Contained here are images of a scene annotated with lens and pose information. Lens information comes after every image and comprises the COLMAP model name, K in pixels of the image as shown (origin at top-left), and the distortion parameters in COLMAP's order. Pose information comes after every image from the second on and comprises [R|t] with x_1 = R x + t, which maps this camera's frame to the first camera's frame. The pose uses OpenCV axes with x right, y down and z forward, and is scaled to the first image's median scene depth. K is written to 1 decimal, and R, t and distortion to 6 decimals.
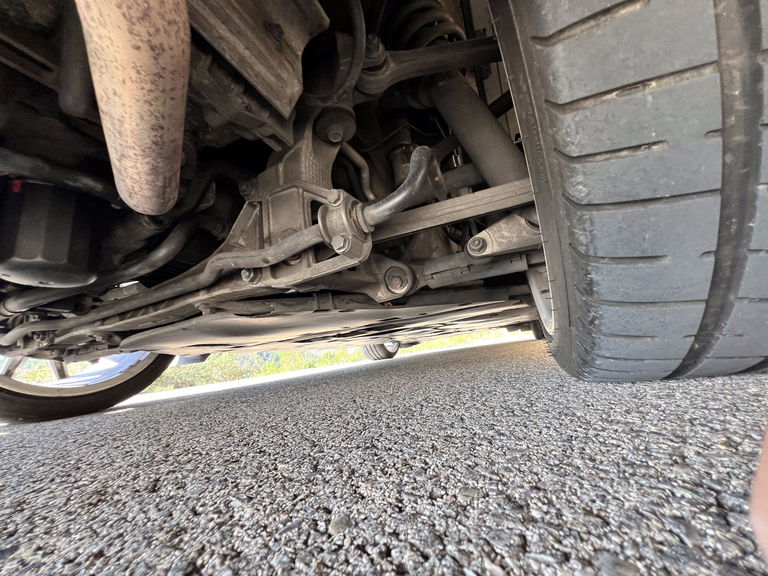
lens RADIAL K [[301.8, 0, 384.0], [0, 301.8, 288.0], [0, 0, 1]] dist [0.000285, 0.000128]
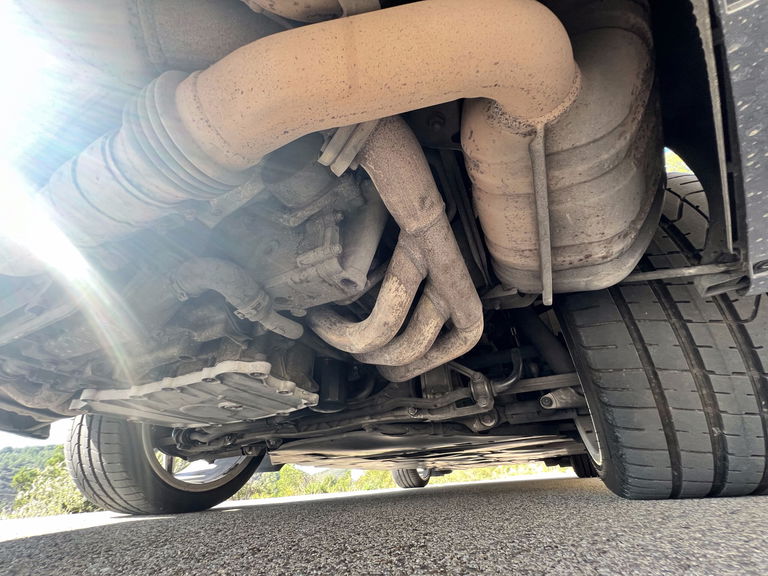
lens RADIAL K [[313.8, 0, 384.0], [0, 313.8, 288.0], [0, 0, 1]] dist [-0.001450, -0.000235]
pose [[0.997040, 0.059409, -0.048813, -0.376759], [-0.072459, 0.938365, -0.337965, -0.054427], [0.025727, 0.340502, 0.939892, -0.612843]]
